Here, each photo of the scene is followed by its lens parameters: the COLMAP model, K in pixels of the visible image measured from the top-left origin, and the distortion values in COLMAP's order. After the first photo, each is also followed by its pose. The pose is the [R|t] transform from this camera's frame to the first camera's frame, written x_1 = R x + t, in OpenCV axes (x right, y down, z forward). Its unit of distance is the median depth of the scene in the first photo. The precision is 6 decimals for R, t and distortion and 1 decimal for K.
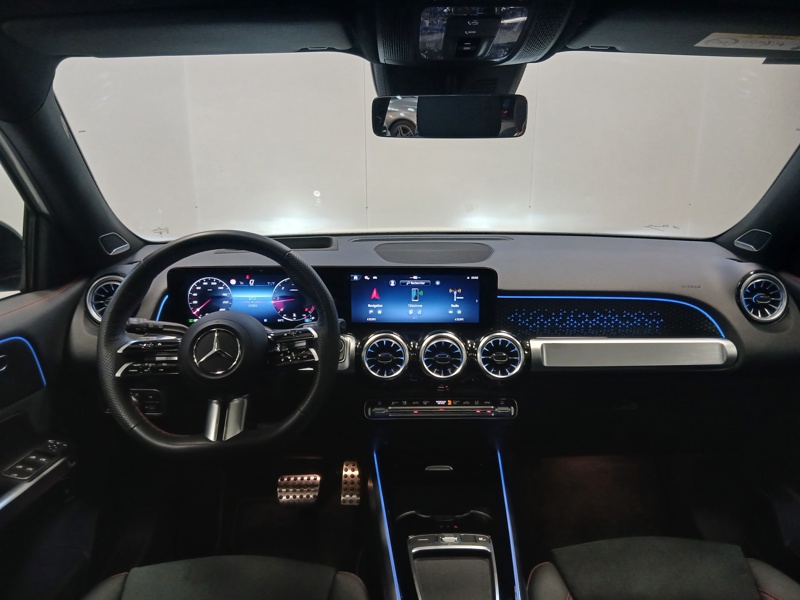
lens RADIAL K [[606.8, 0, 400.6], [0, 606.8, 302.3], [0, 0, 1]] dist [0.049671, -0.082346]
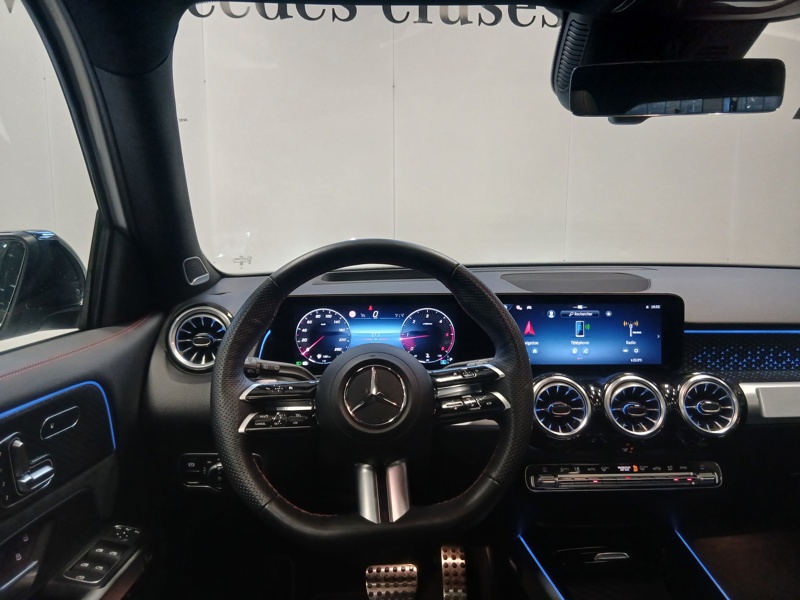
lens RADIAL K [[606.8, 0, 397.4], [0, 606.8, 297.4], [0, 0, 1]] dist [0.049671, -0.082346]
pose [[0.999815, -0.006849, 0.017953, -0.231356], [0.008989, 0.992495, -0.121952, 0.042147], [-0.016983, 0.122091, 0.992374, 0.211662]]
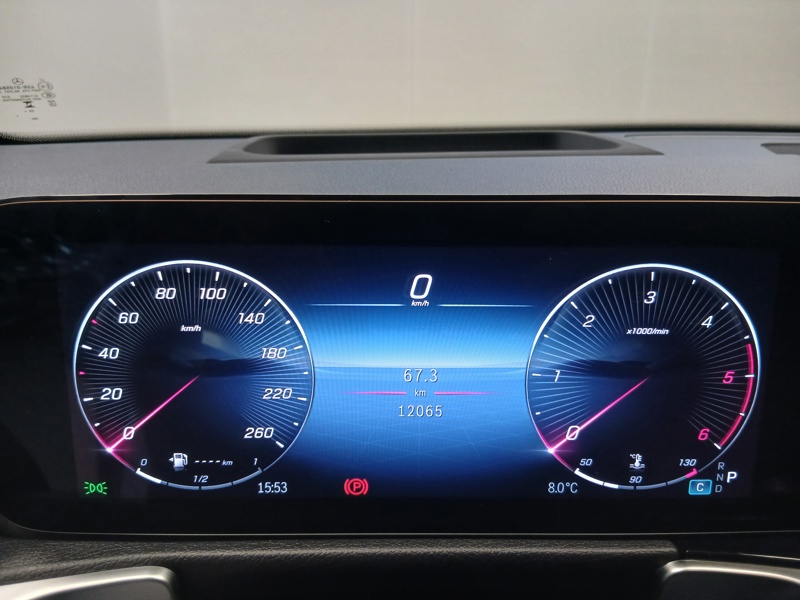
lens RADIAL K [[606.8, 0, 398.2], [0, 606.8, 295.6], [0, 0, 1]] dist [0.049671, -0.082346]
pose [[0.999567, 0.009811, -0.027734, -0.247628], [-0.008939, 0.999467, 0.031396, -0.036307], [0.028027, -0.031135, 0.999122, 0.823461]]
